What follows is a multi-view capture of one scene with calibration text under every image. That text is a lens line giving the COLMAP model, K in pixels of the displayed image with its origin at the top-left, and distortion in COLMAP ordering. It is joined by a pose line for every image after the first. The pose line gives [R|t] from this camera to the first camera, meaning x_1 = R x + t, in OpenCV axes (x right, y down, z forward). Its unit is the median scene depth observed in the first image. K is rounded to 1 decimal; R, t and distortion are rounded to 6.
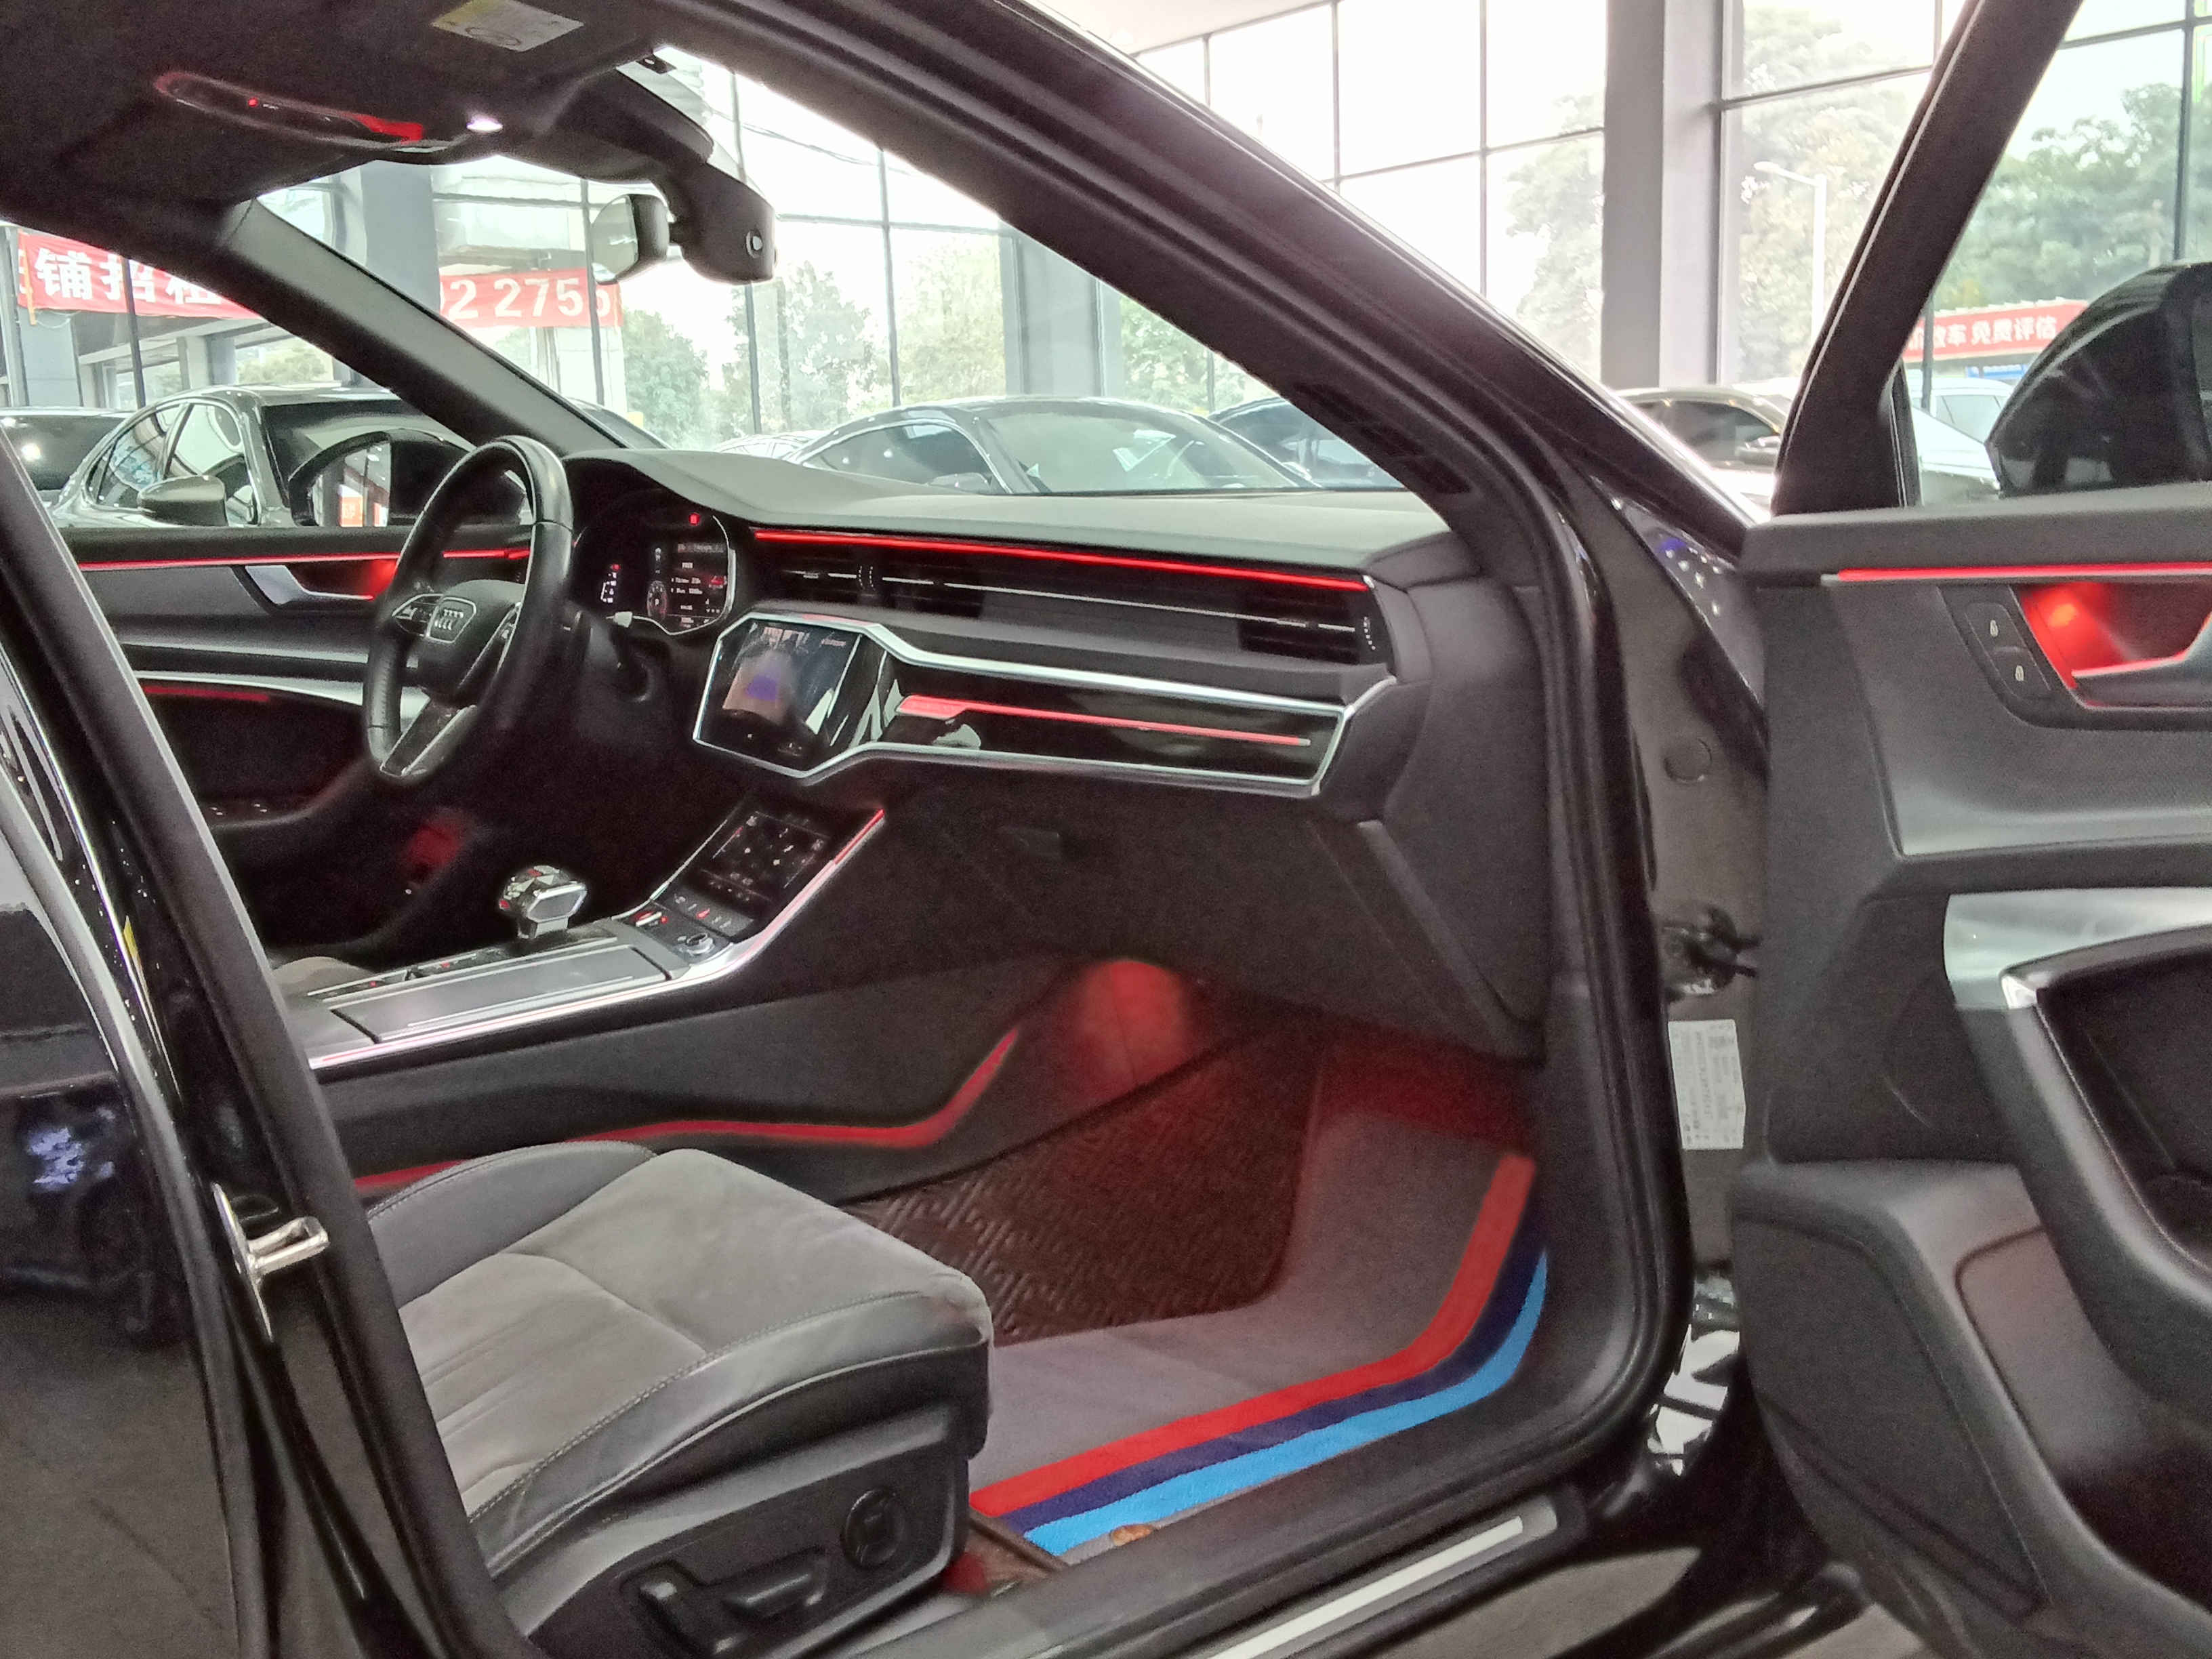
lens RADIAL K [[2126.4, 0, 1106.0], [0, 2126.4, 829.5], [0, 0, 1]] dist [-0.007206, -0.011007]
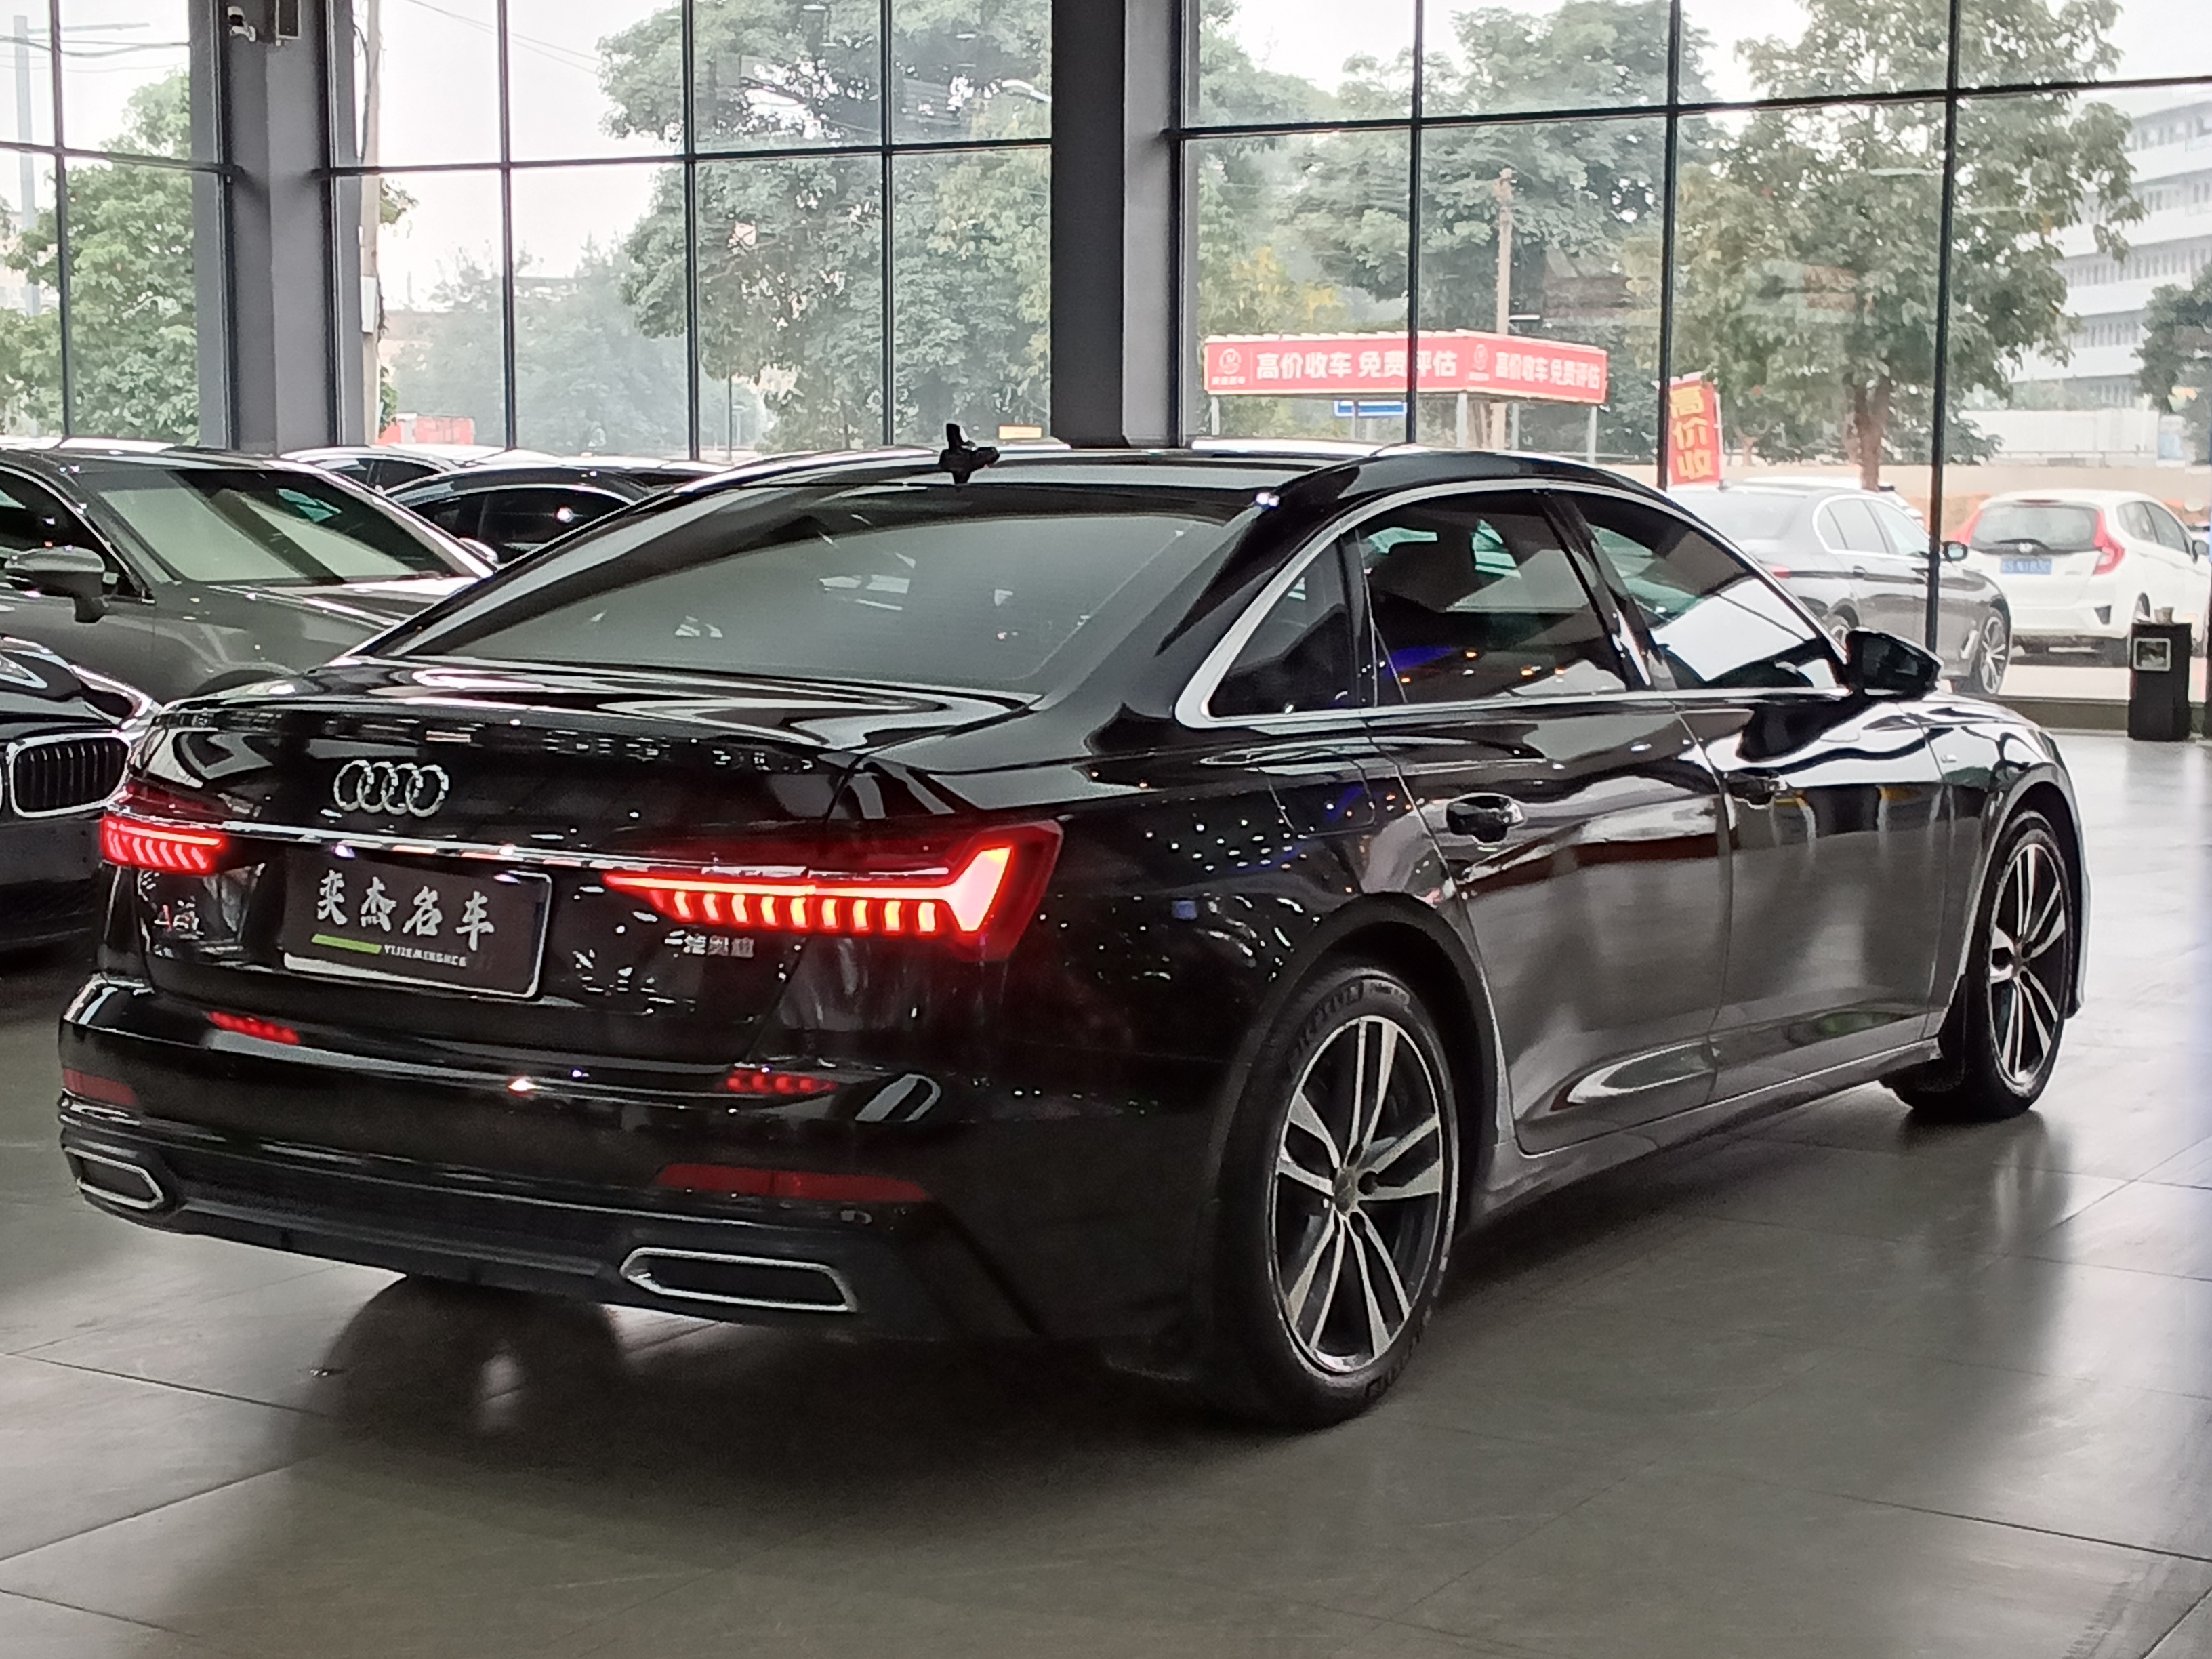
lens RADIAL K [[3499.5, 0, 1106.0], [0, 3499.5, 829.5], [0, 0, 1]] dist [0.024262, 0.059245]
pose [[0.936398, 0.007189, 0.350865, -0.067578], [0.015177, 0.998025, -0.060954, 0.011546], [-0.350610, 0.062402, 0.934440, -0.094390]]
